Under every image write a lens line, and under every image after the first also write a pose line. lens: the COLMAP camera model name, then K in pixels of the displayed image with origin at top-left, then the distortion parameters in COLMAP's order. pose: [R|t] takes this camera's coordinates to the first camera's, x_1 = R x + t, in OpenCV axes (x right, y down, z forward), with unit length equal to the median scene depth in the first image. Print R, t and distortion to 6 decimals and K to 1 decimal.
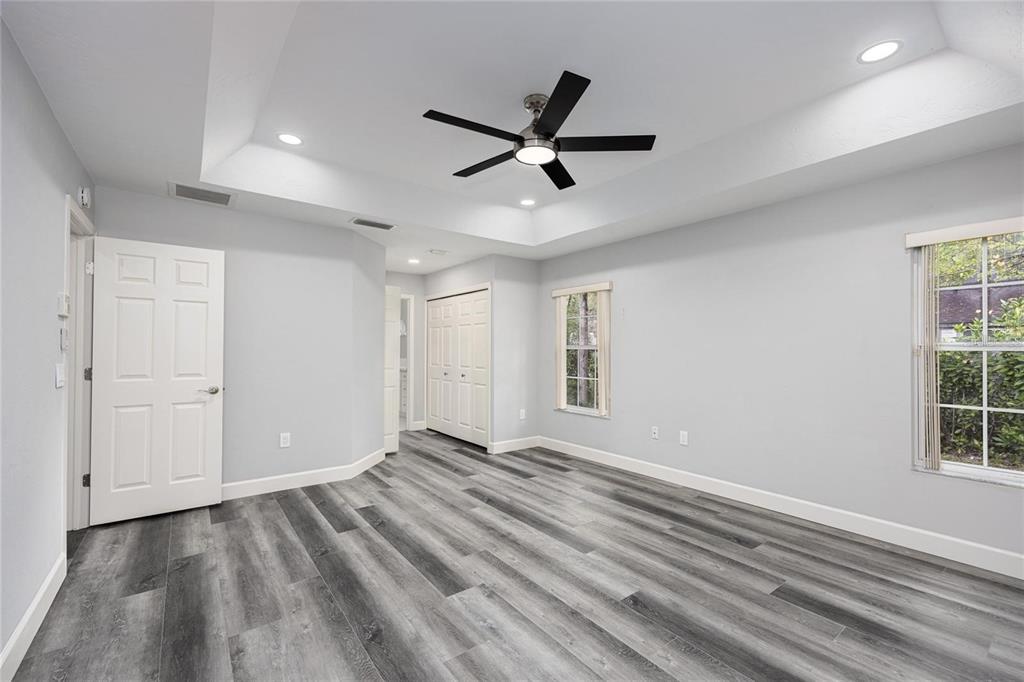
lens RADIAL K [[423.1, 0, 505.6], [0, 423.1, 343.3], [0, 0, 1]] dist [0.000016, 0.000067]
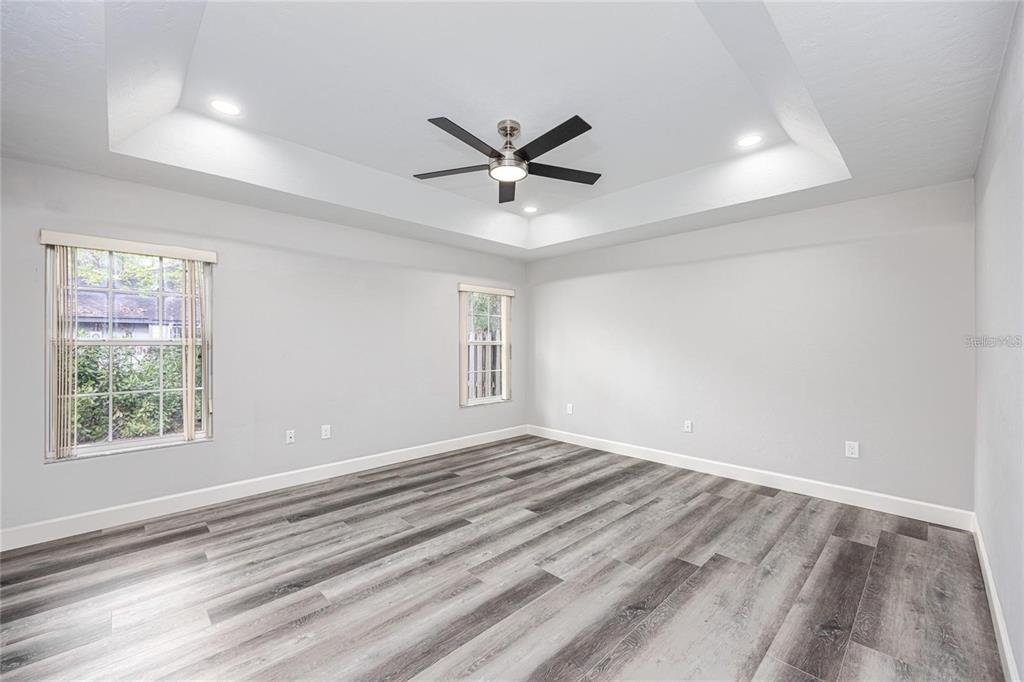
lens RADIAL K [[423.1, 0, 505.6], [0, 423.1, 343.3], [0, 0, 1]] dist [0.000016, 0.000067]
pose [[-0.124599, -0.003894, 0.992200, -0.877590], [-0.014931, 0.999886, 0.002050, 0.003725], [-0.992095, -0.014559, -0.124643, 0.963216]]
